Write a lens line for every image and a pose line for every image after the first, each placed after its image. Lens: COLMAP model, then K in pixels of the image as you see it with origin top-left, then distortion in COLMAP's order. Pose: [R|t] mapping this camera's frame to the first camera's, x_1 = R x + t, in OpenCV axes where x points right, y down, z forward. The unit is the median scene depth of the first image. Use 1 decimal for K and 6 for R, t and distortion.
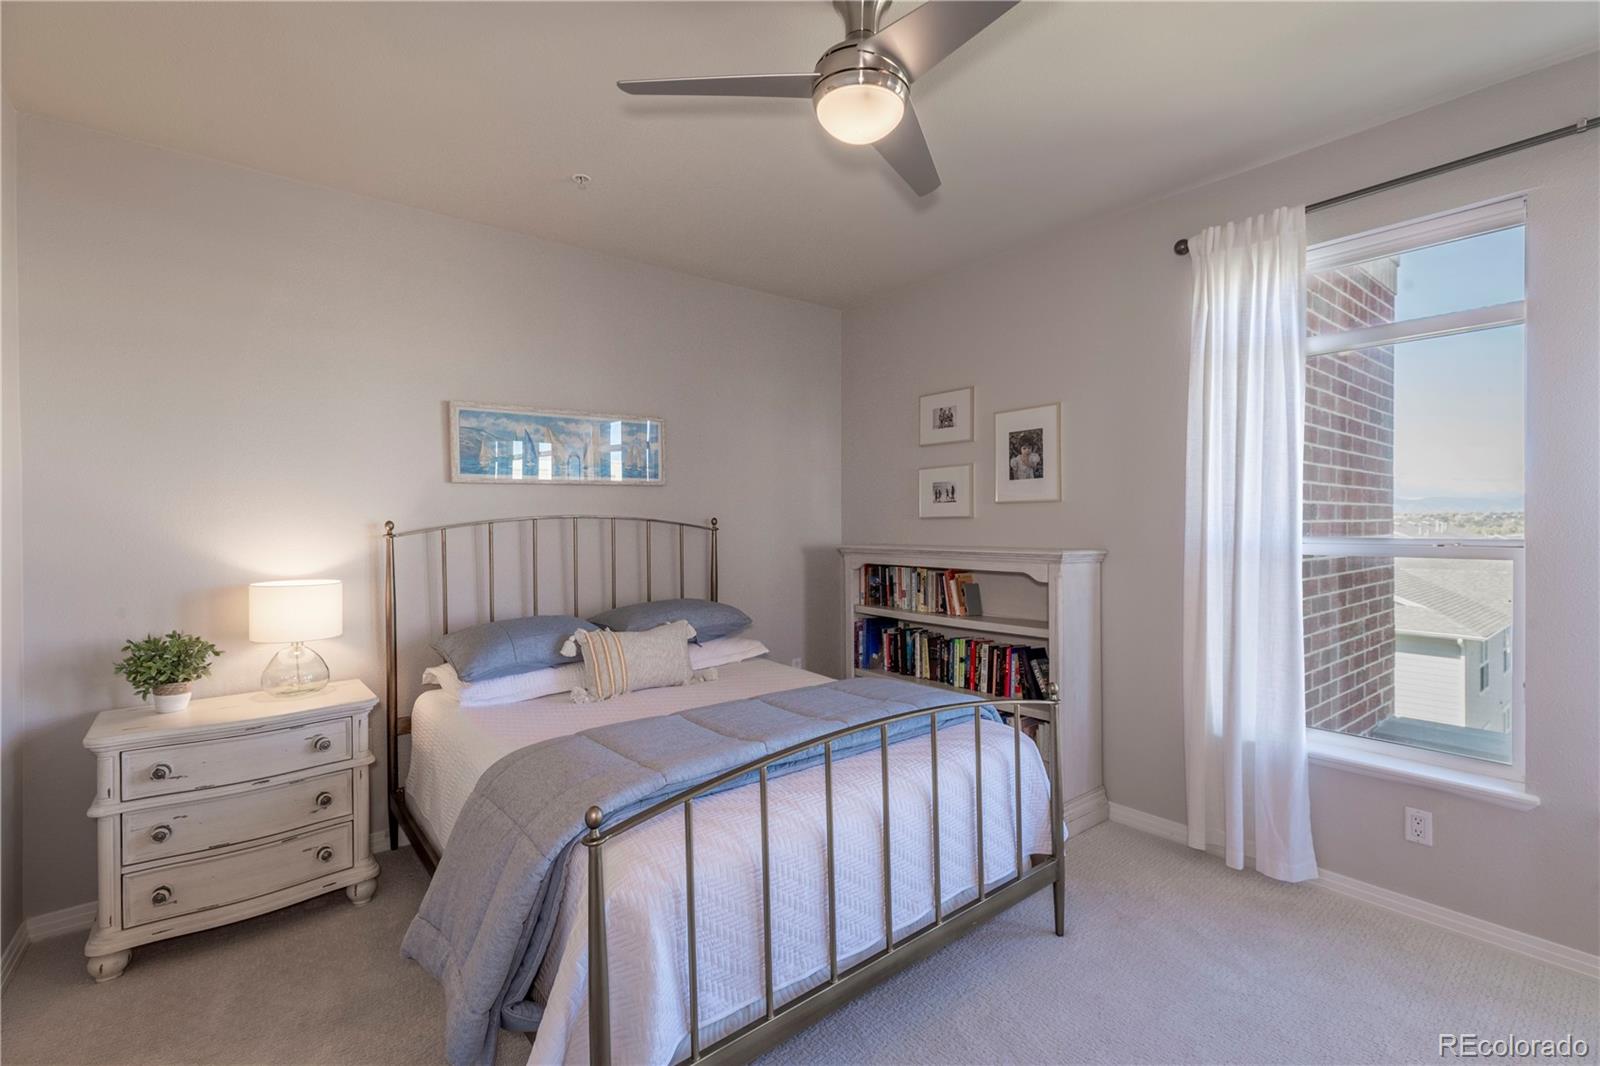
lens RADIAL K [[714.0, 0, 803.0], [0, 714.0, 527.2], [0, 0, 1]] dist [0.003331, -0.000028]
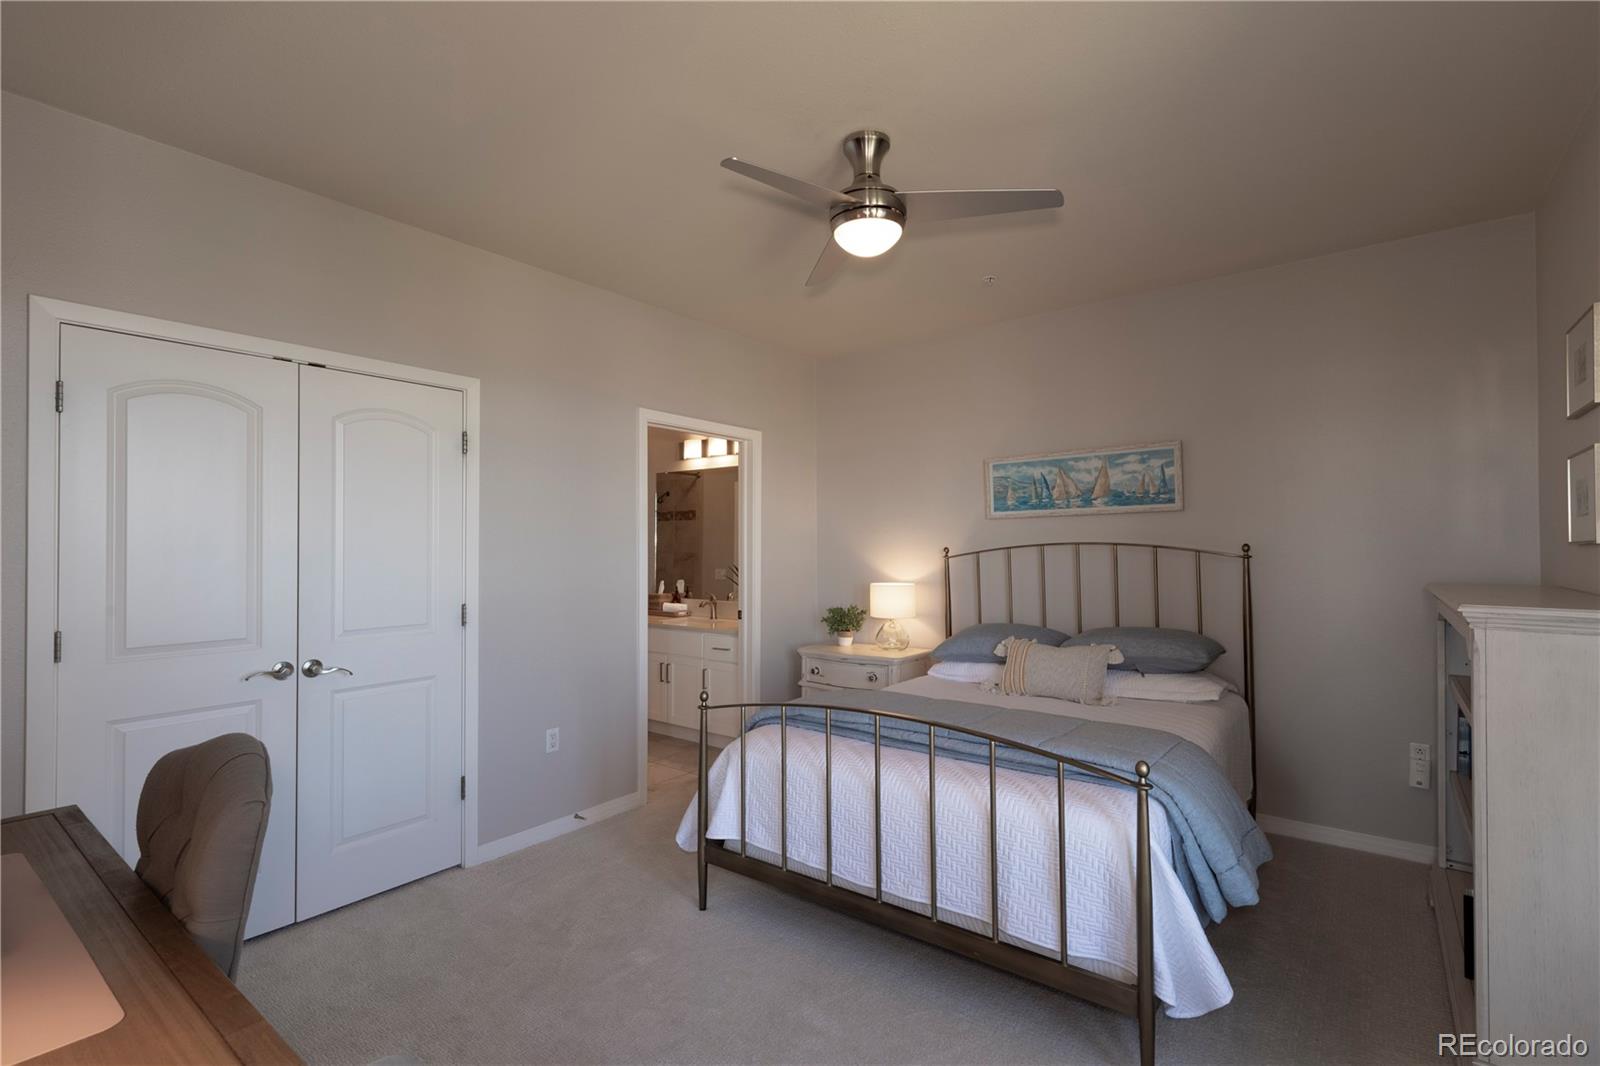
lens RADIAL K [[728.3, 0, 800.0], [0, 728.3, 533.0], [0, 0, 1]] dist [-0.000068, -0.000082]
pose [[0.213371, -0.011209, -0.976907, 0.722714], [-0.000012, 0.999934, -0.011476, -0.018293], [0.976971, 0.002461, 0.213357, 0.324632]]
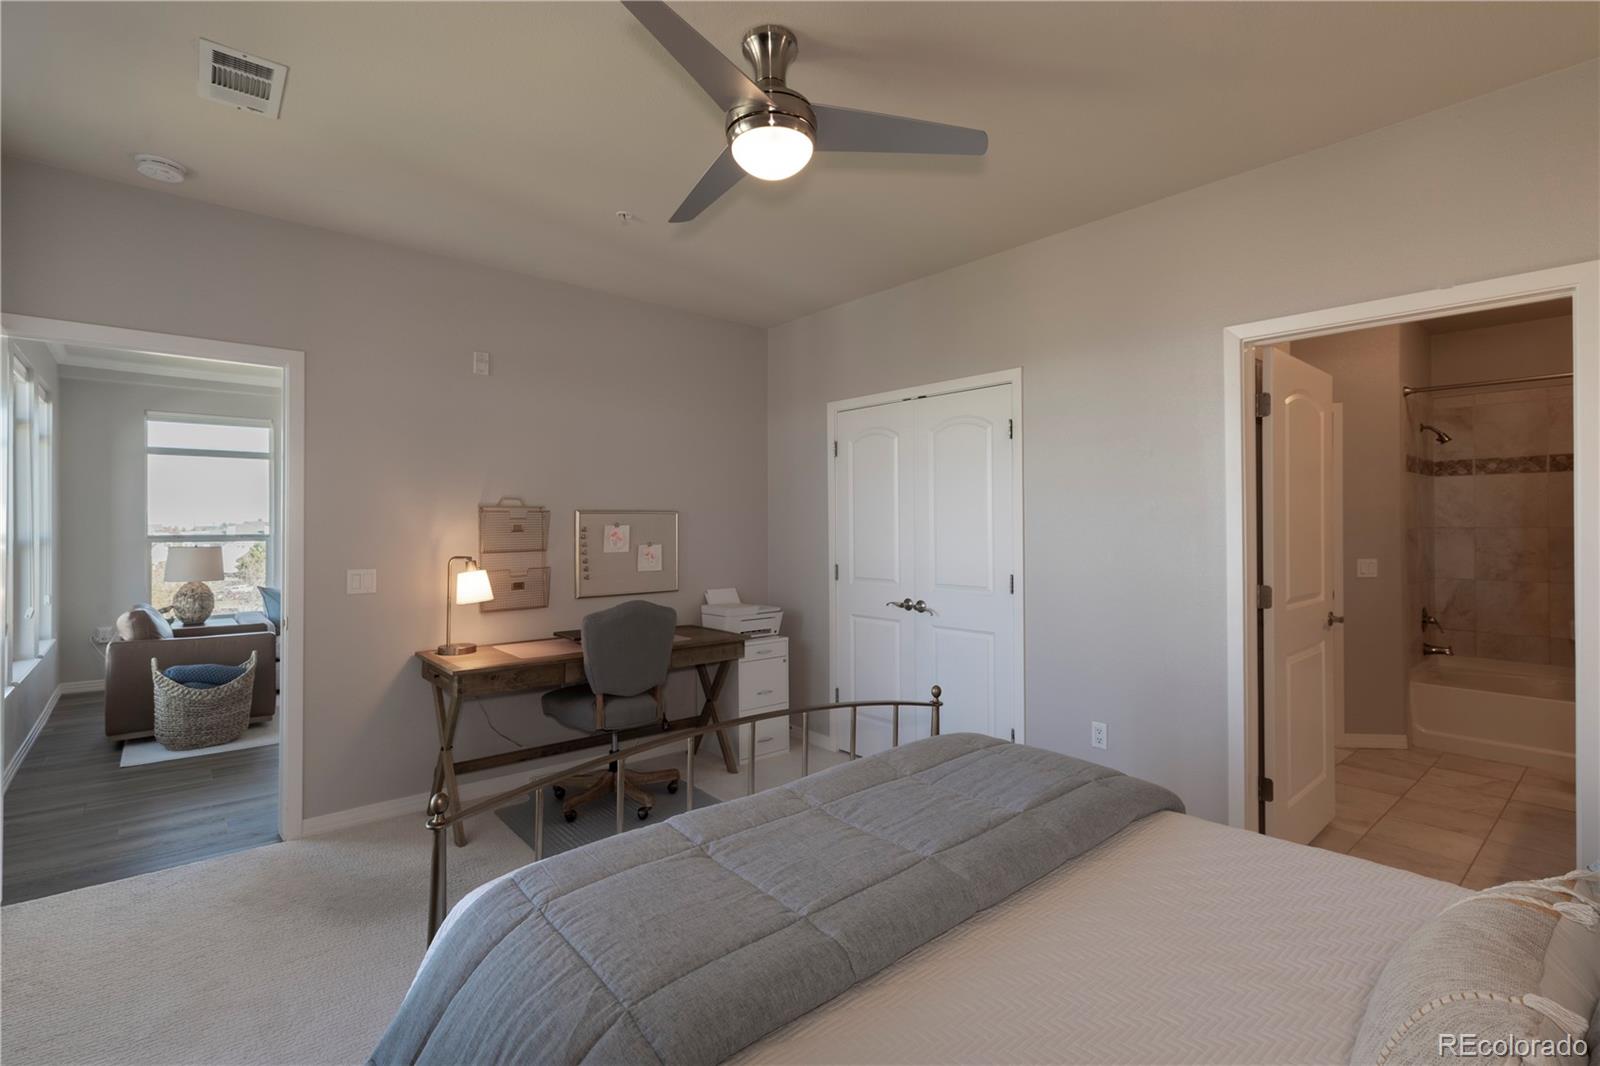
lens RADIAL K [[733.2, 0, 811.2], [0, 733.2, 521.9], [0, 0, 1]] dist [0.003352, 0.000423]
pose [[-0.999588, 0.010487, -0.026712, 0.049462], [0.010576, 0.999939, -0.003184, -0.012223], [0.026677, -0.003465, -0.999638, 1.115295]]
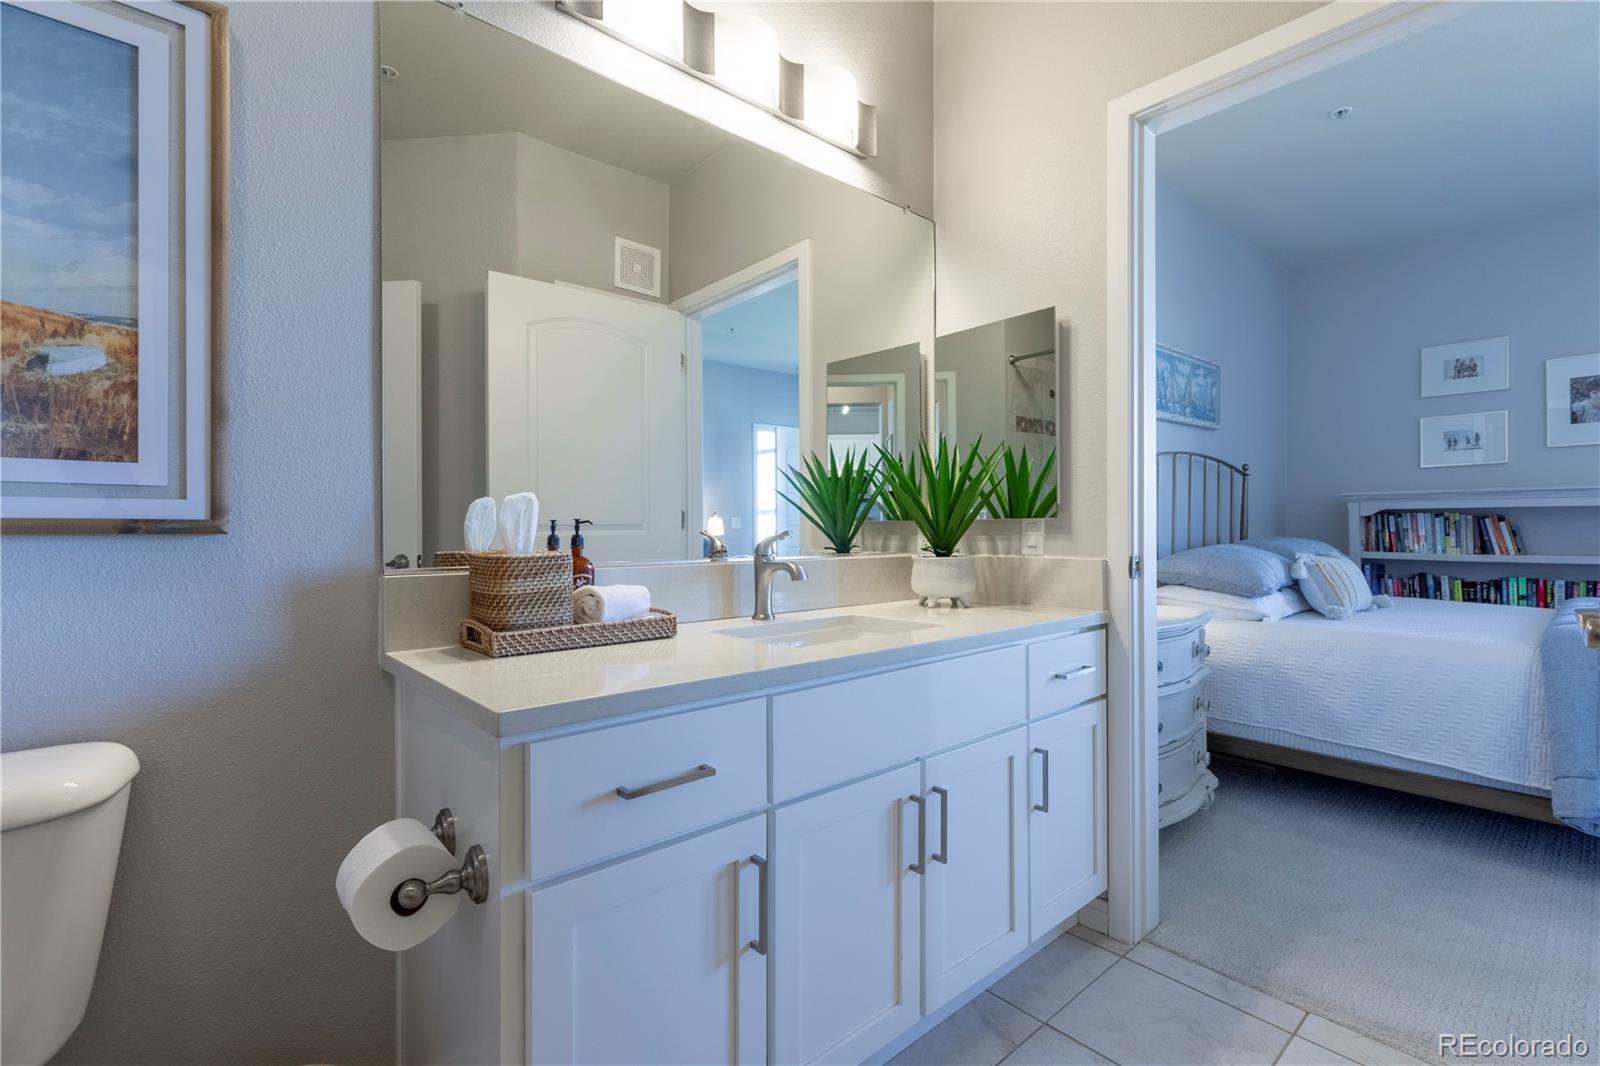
lens RADIAL K [[714.0, 0, 803.0], [0, 714.0, 527.2], [0, 0, 1]] dist [0.003331, -0.000028]
pose [[0.999348, 0.003862, 0.035899, -0.885321], [-0.003835, 0.999992, -0.000835, 0.091170], [-0.035902, 0.000696, 0.999355, -0.006568]]
